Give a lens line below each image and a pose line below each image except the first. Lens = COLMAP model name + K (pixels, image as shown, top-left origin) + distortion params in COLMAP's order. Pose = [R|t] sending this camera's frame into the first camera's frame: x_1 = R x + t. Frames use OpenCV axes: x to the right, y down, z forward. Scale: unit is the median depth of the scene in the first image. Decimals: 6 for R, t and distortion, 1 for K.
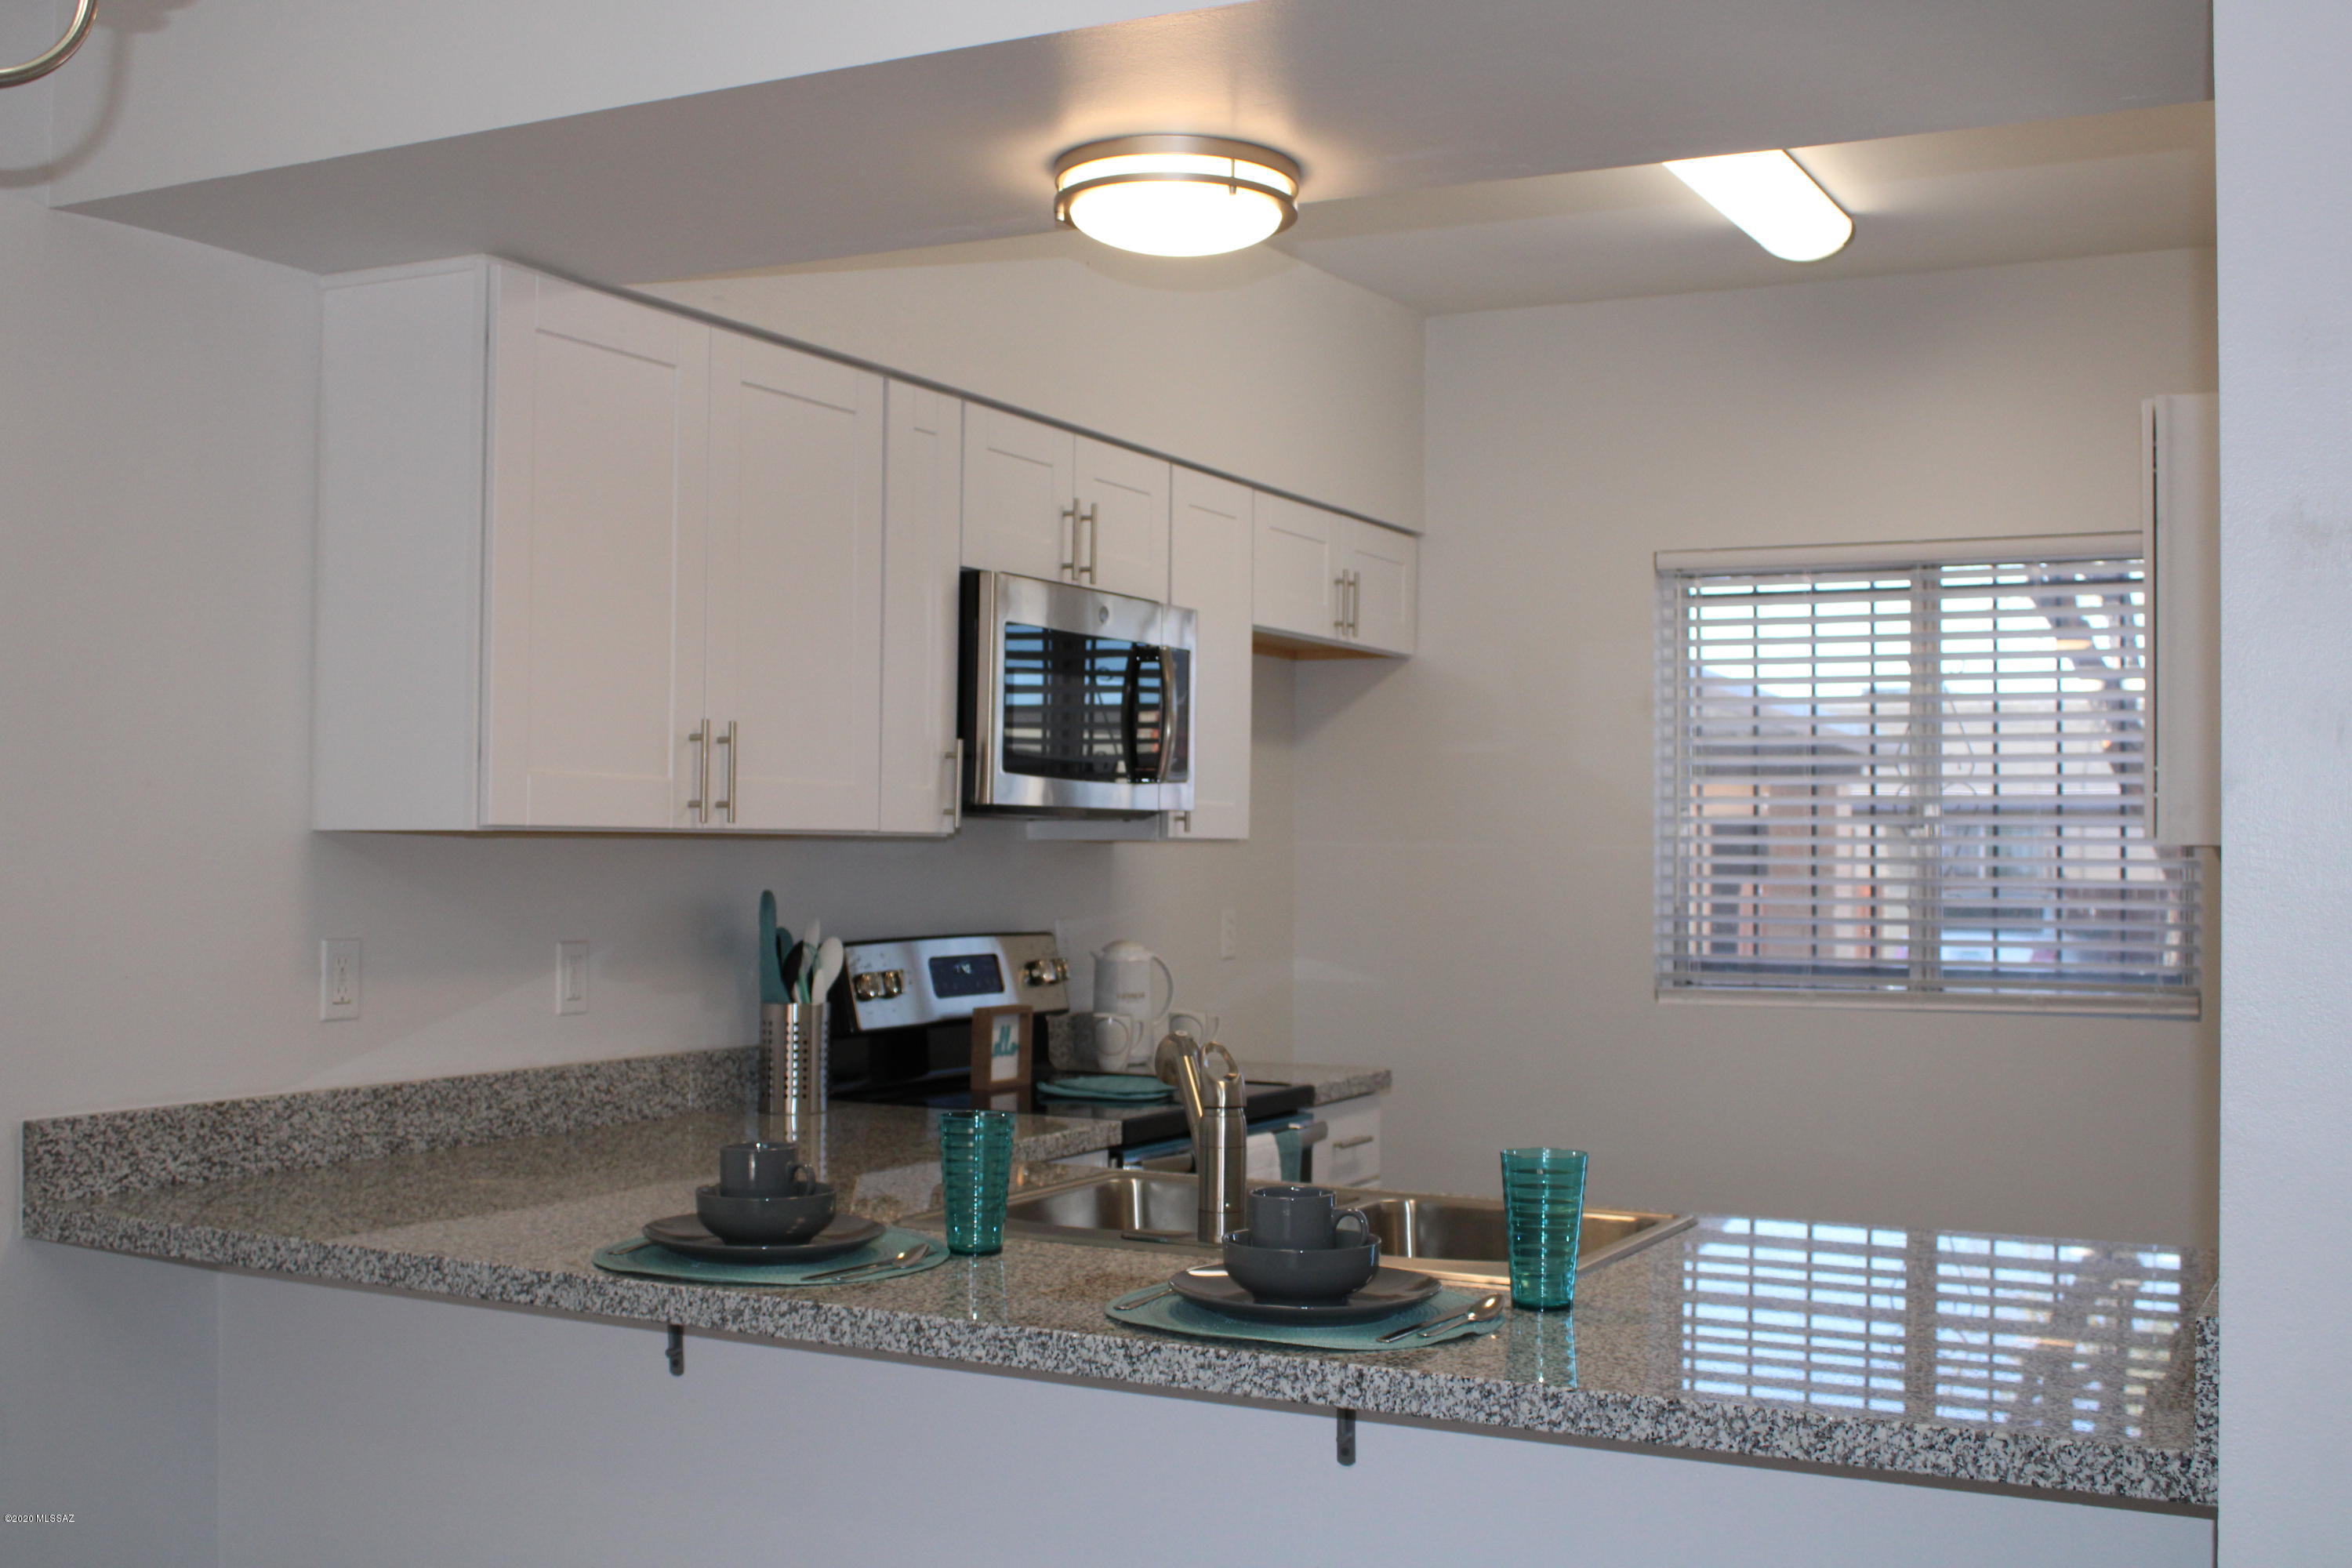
lens RADIAL K [[2503.6, 0, 1176.0], [0, 2503.6, 784.0], [0, 0, 1]] dist [-0.008550, -0.004850]
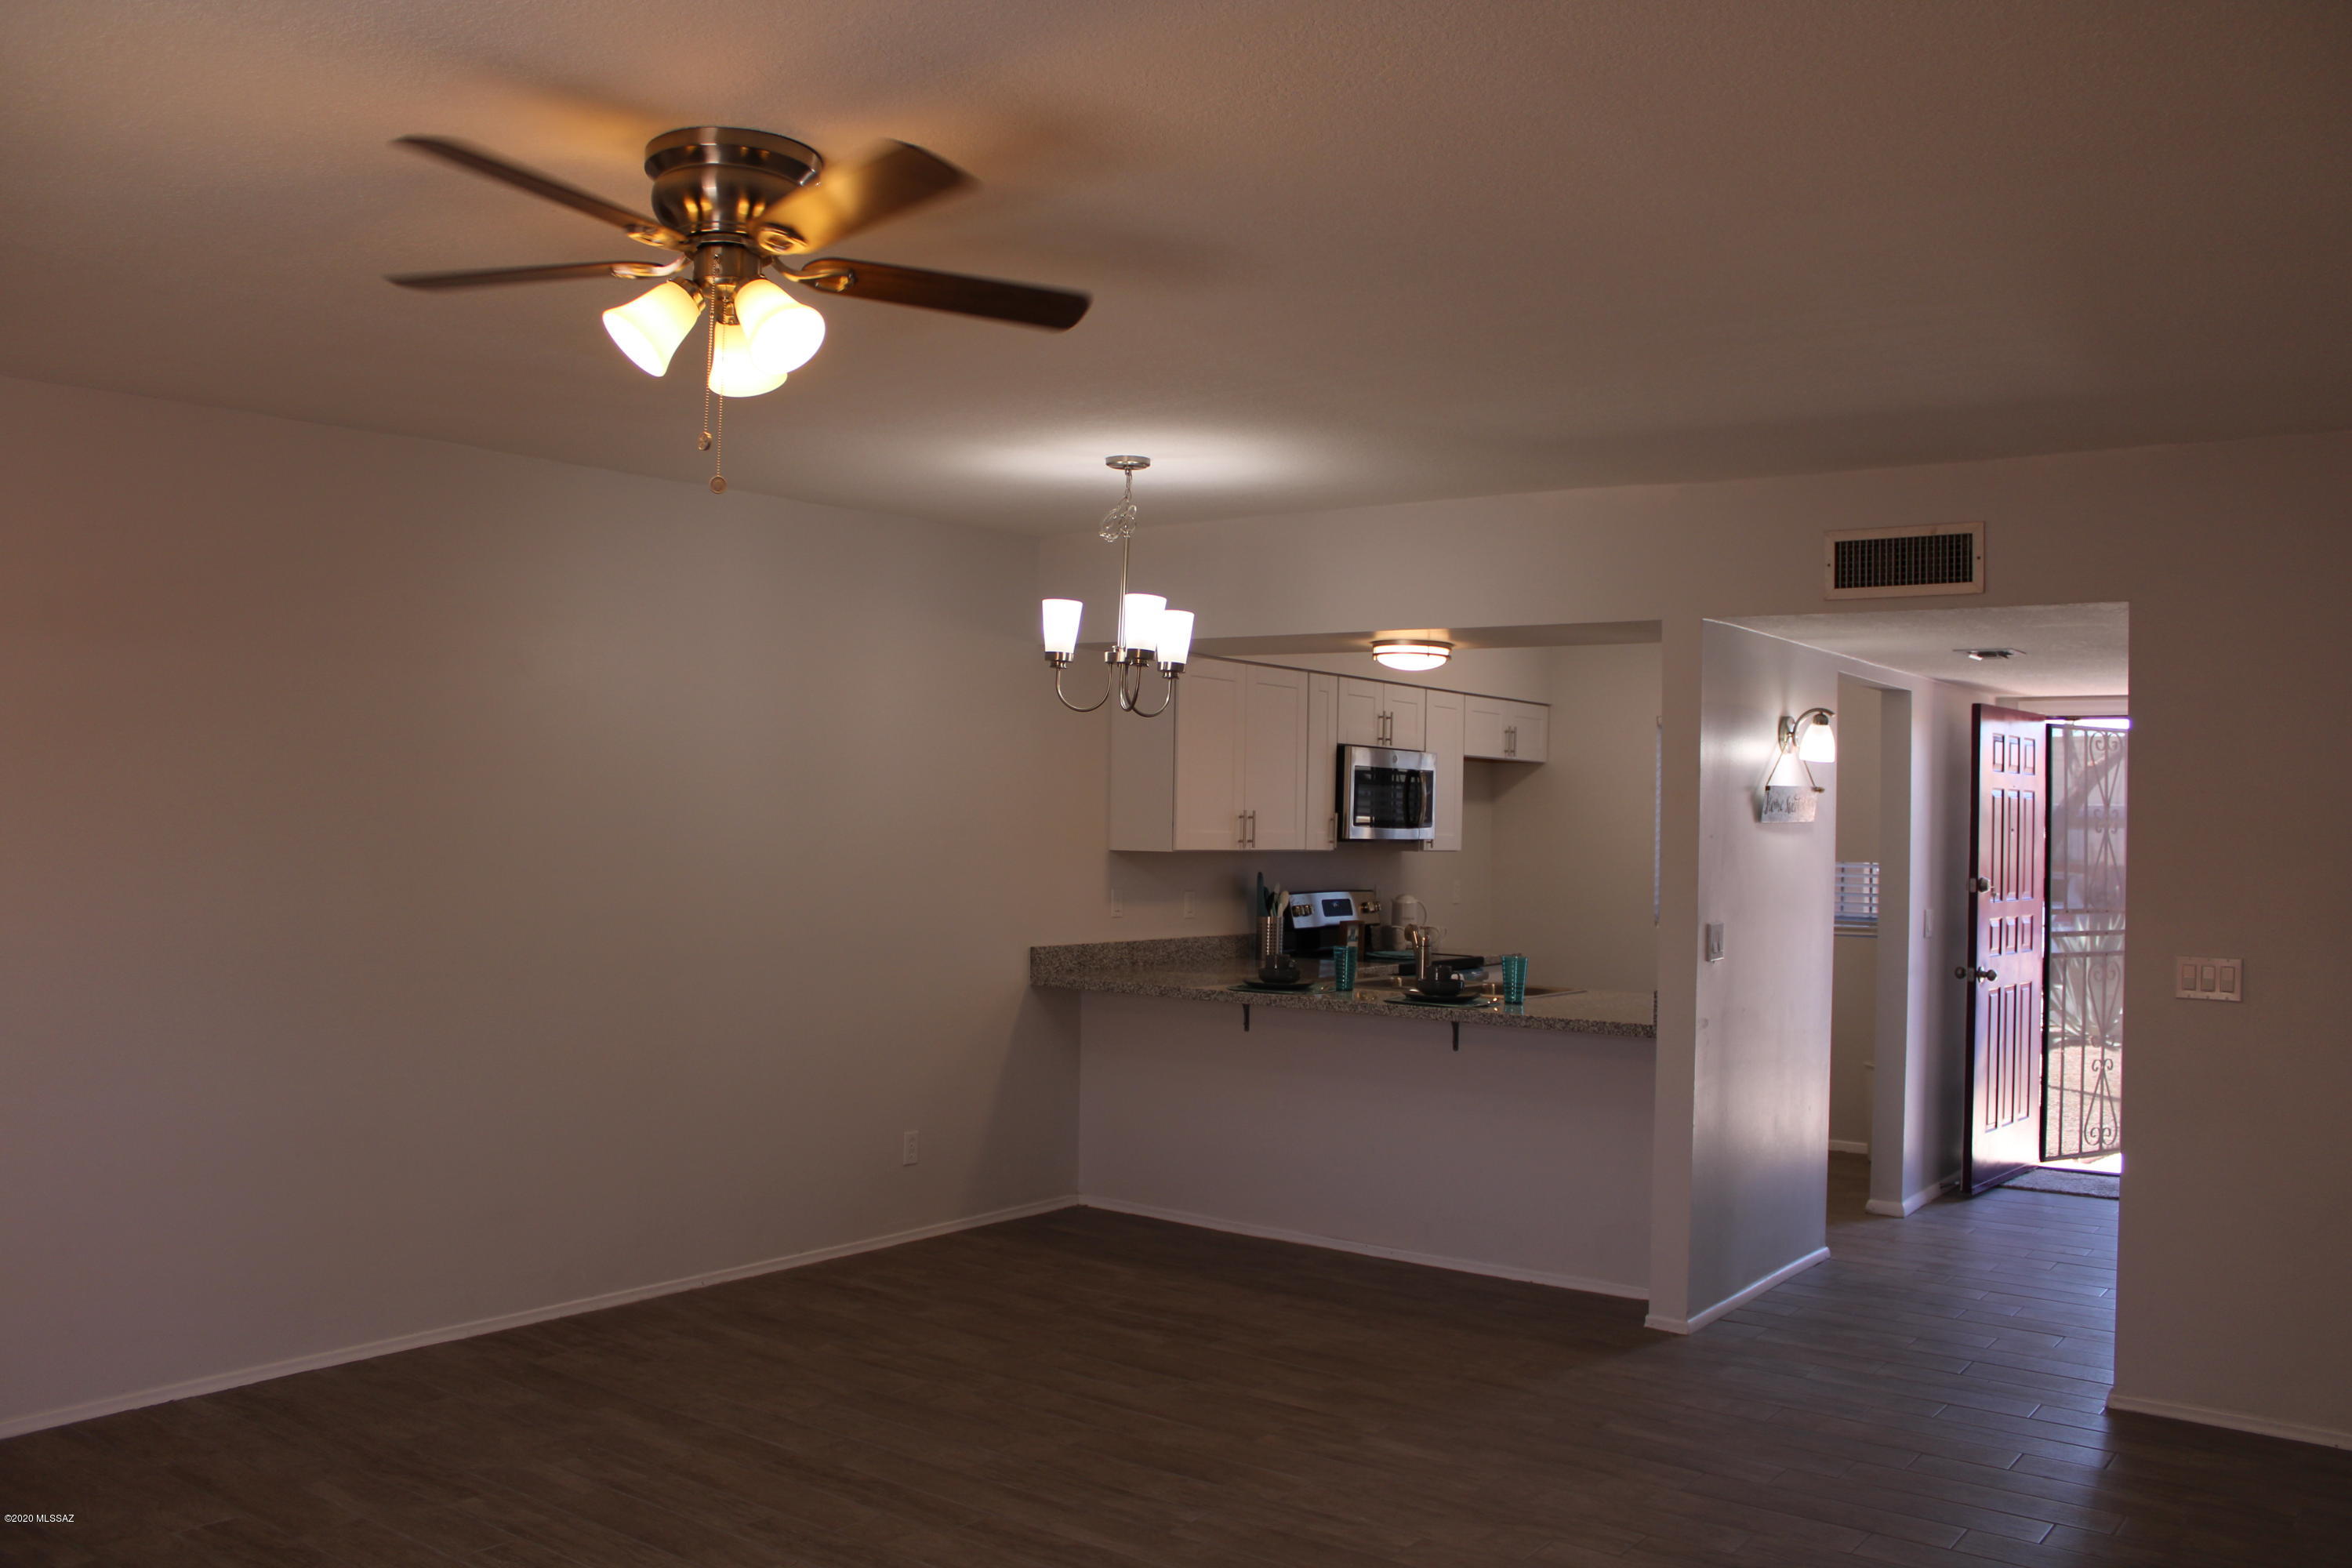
lens RADIAL K [[1935.1, 0, 1176.0], [0, 1935.1, 784.0], [0, 0, 1]] dist [-0.156148, -0.000004]
pose [[0.987712, 0.009340, -0.156006, 0.055206], [-0.008443, 0.999944, 0.006411, -0.056147], [0.156057, -0.005015, 0.987735, -0.911236]]
